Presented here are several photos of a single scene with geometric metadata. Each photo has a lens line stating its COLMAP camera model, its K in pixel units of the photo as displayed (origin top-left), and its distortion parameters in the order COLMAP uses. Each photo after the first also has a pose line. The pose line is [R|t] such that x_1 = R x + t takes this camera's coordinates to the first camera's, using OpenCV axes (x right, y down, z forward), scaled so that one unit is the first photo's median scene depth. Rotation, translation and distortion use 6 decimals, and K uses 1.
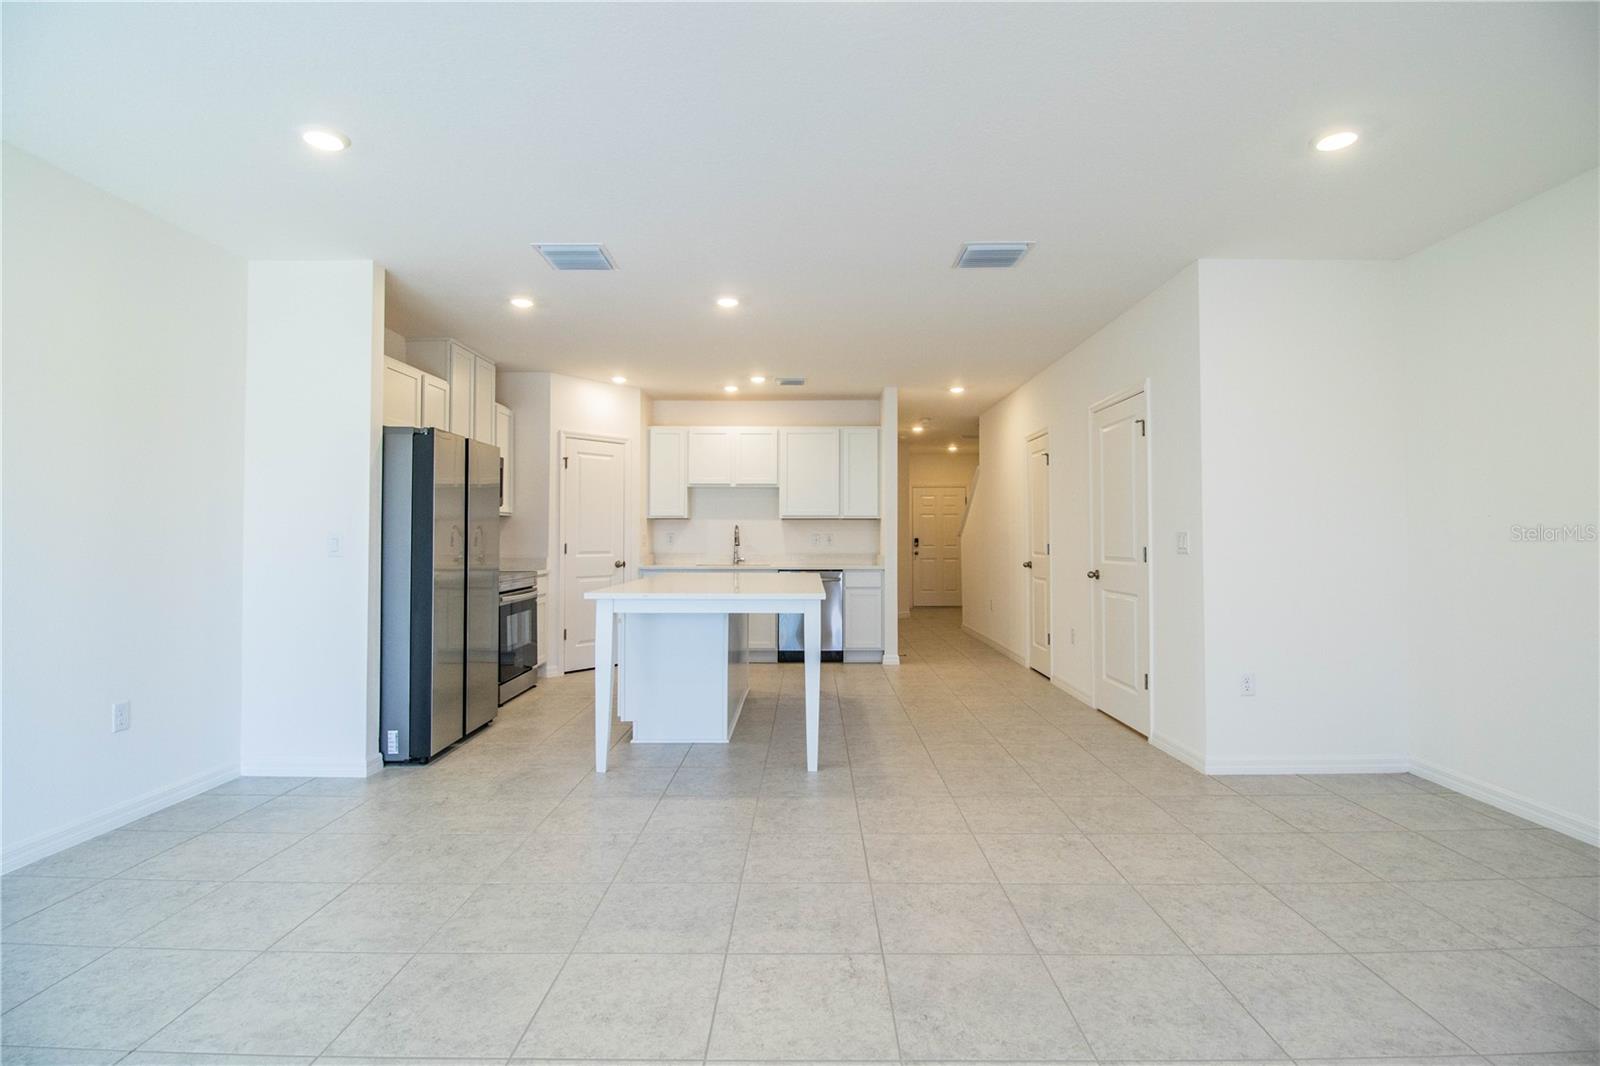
lens RADIAL K [[730.7, 0, 802.9], [0, 730.7, 532.5], [0, 0, 1]] dist [0.001150, -0.013129]
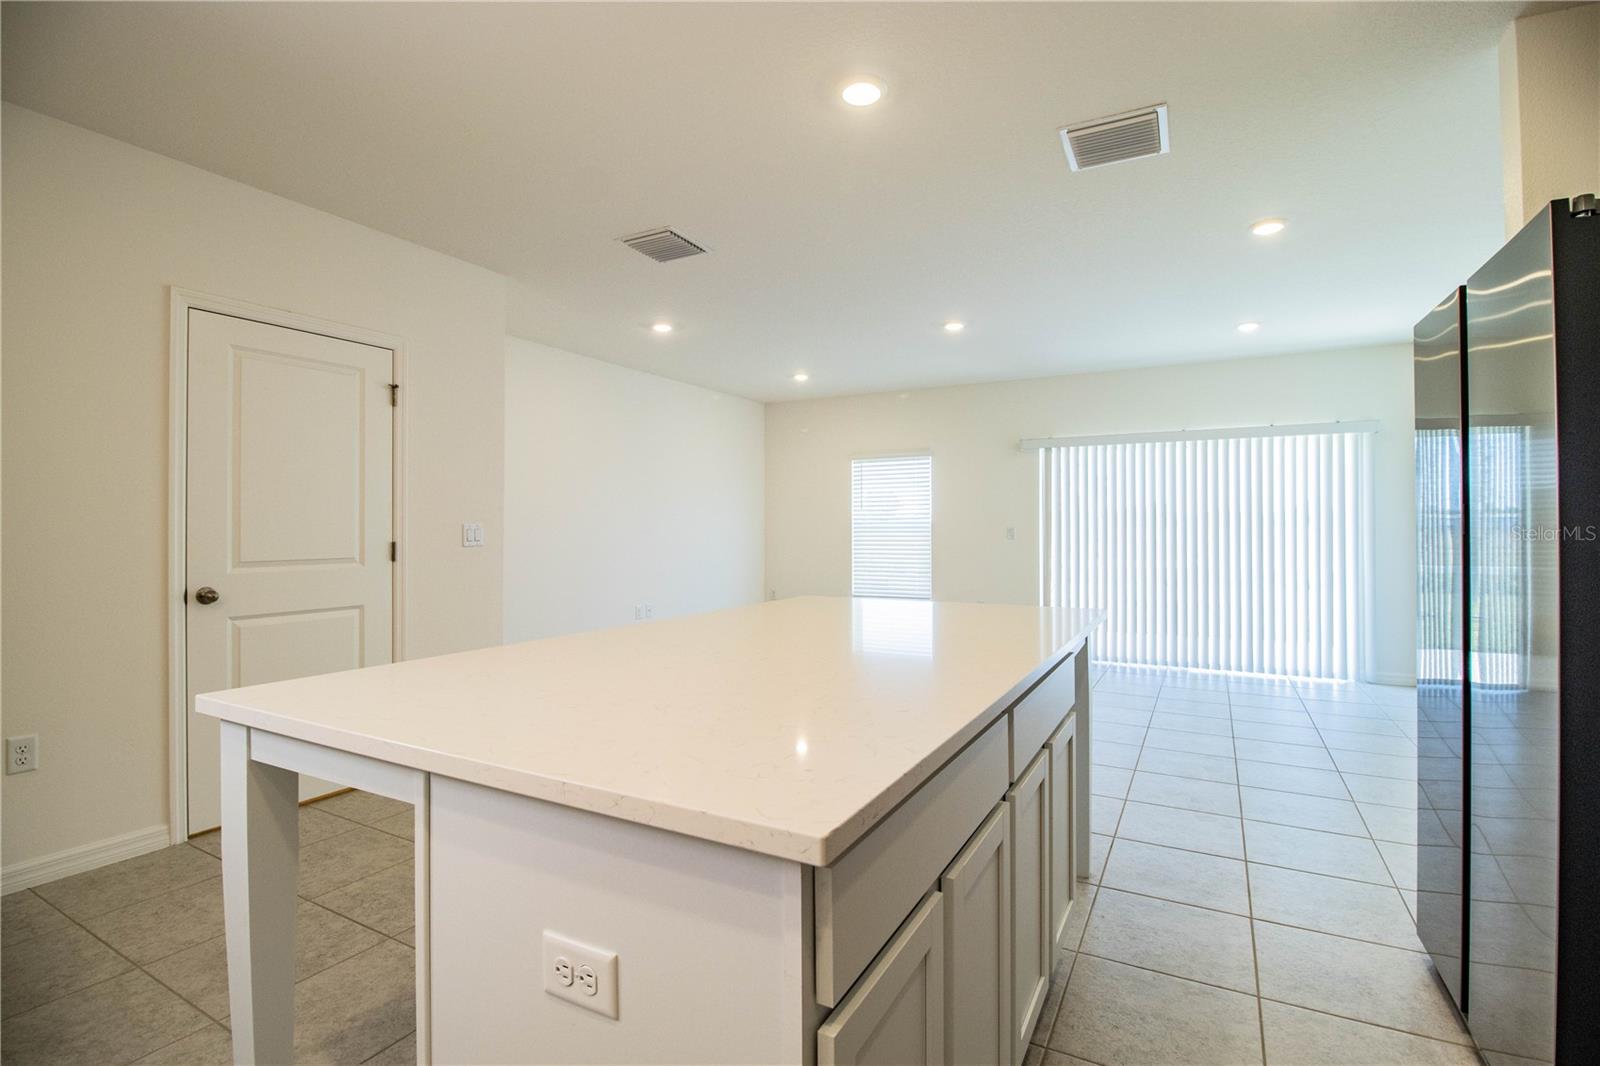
lens RADIAL K [[730.7, 0, 804.6], [0, 730.7, 526.1], [0, 0, 1]] dist [0.001150, -0.013129]
pose [[-0.878299, 0.001847, 0.478109, -0.317911], [-0.003746, 0.999935, -0.010745, 0.008723], [-0.478098, -0.011228, -0.878235, 1.468055]]
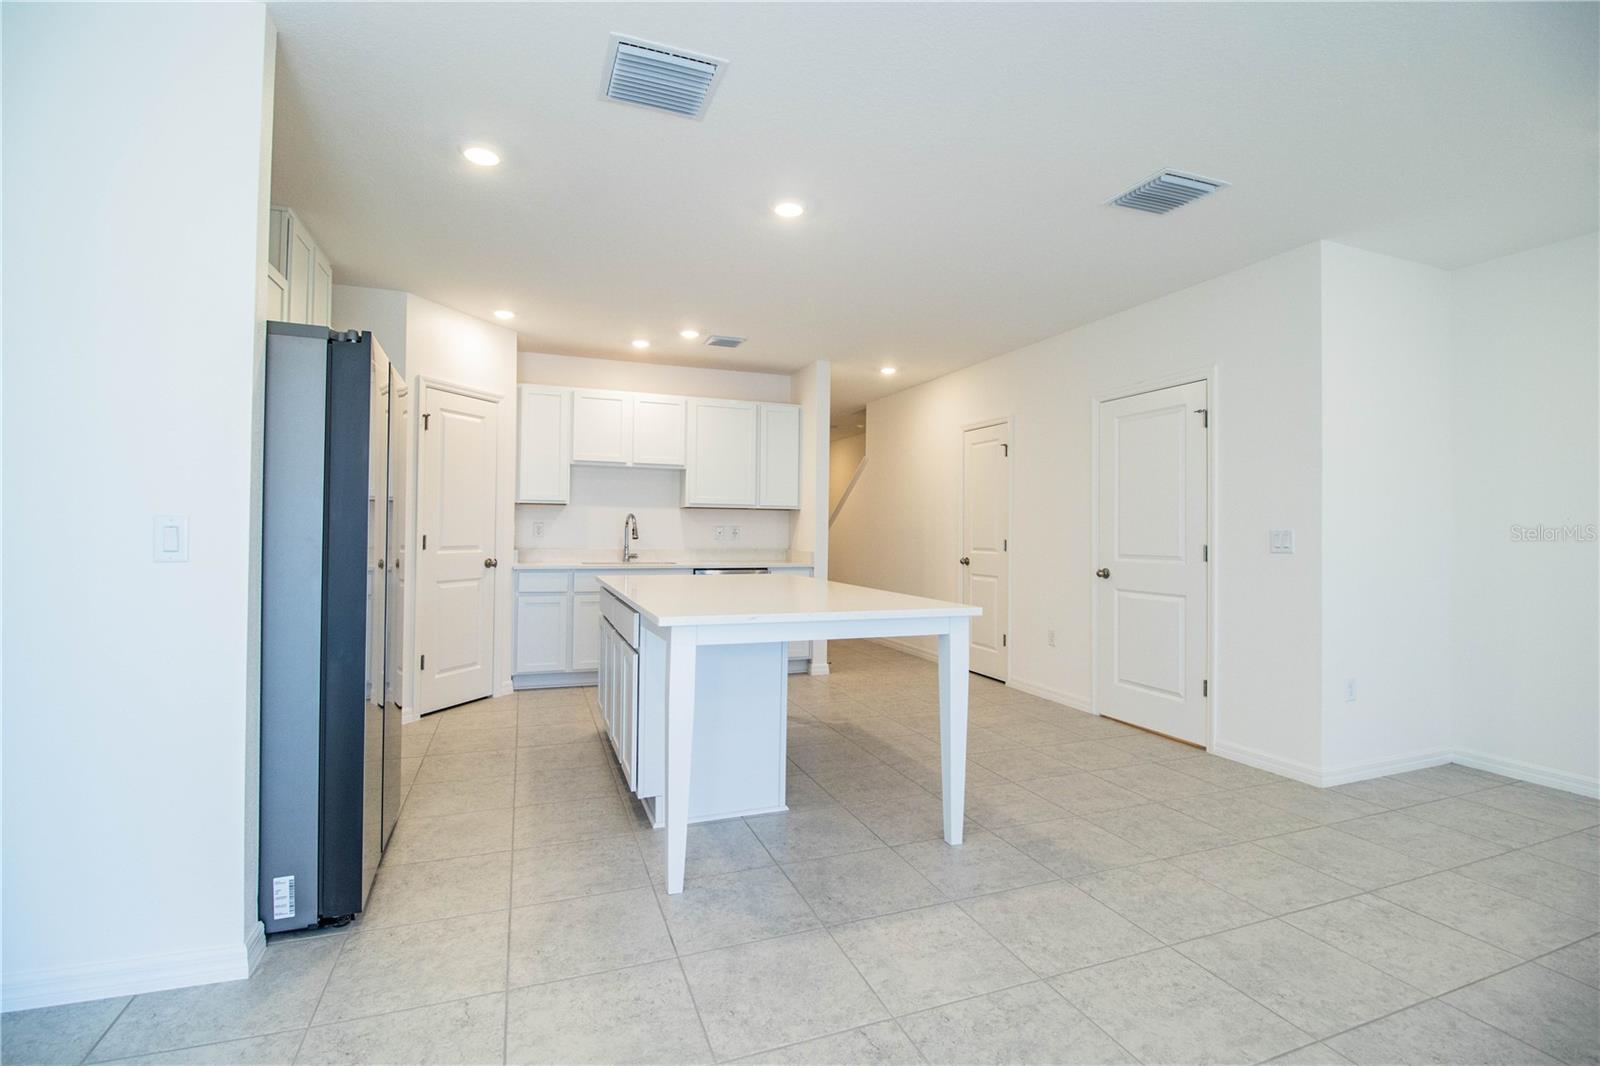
lens RADIAL K [[730.7, 0, 804.2], [0, 730.7, 522.9], [0, 0, 1]] dist [0.001150, -0.013129]
pose [[0.933120, 0.013604, 0.359307, -0.343430], [-0.013146, 0.999907, -0.003719, 0.001372], [-0.359324, -0.001253, 0.933212, 0.304091]]
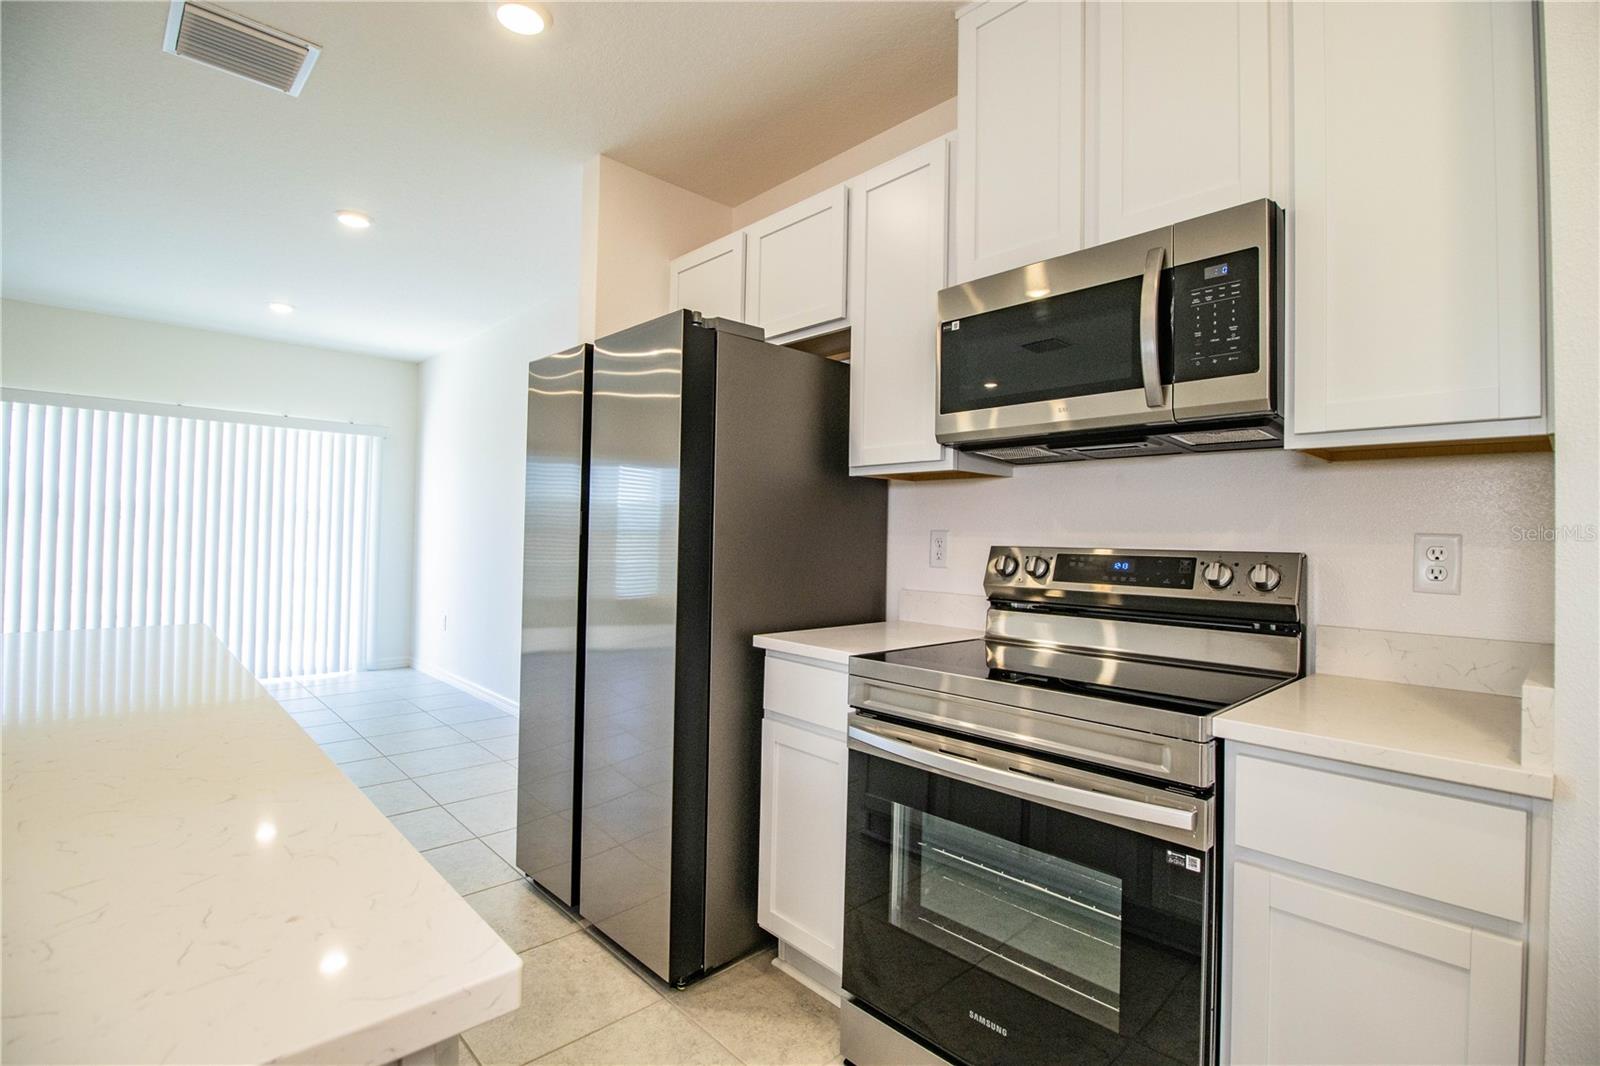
lens RADIAL K [[730.7, 0, 817.1], [0, 730.7, 521.7], [0, 0, 1]] dist [0.001150, -0.013129]
pose [[-0.715736, -0.027946, -0.697812, -0.211269], [-0.014227, 0.999575, -0.025439, 0.009934], [0.698226, -0.008280, -0.715829, 1.439498]]
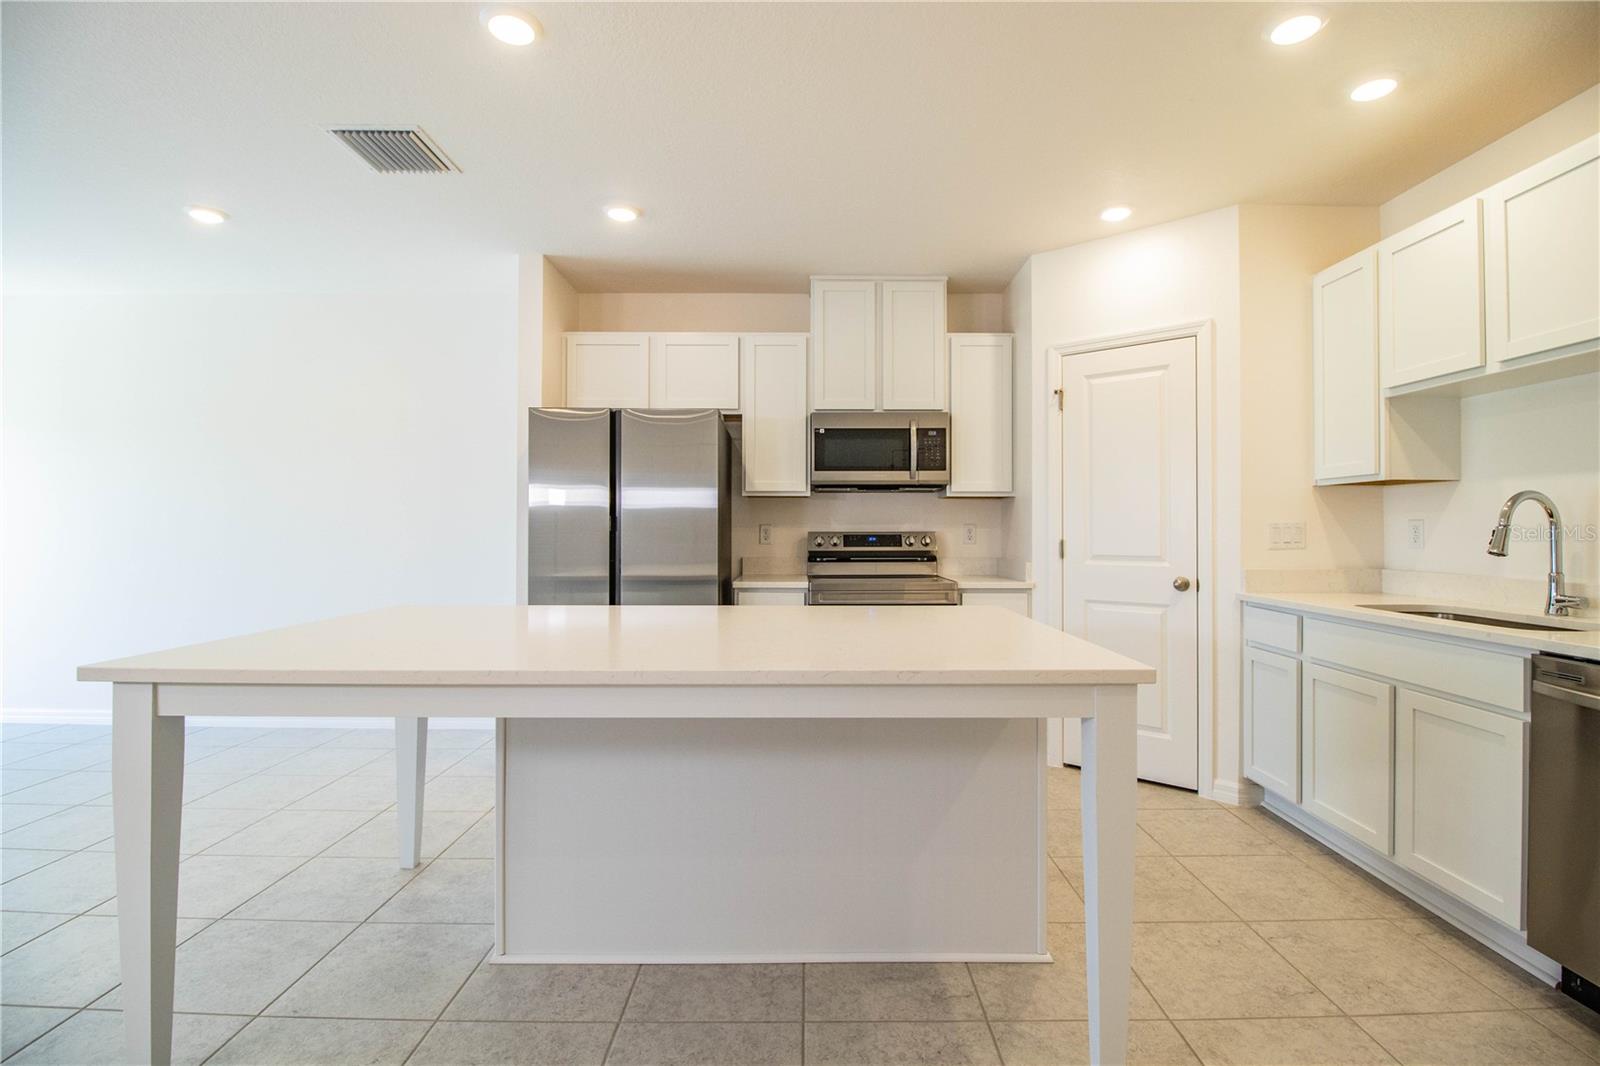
lens RADIAL K [[730.7, 0, 814.5], [0, 730.7, 531.6], [0, 0, 1]] dist [0.001150, -0.013129]
pose [[0.009227, 0.005383, -0.999943, 0.360207], [0.005527, 0.999970, 0.005434, 0.006389], [0.999942, -0.005576, 0.009197, 1.174602]]
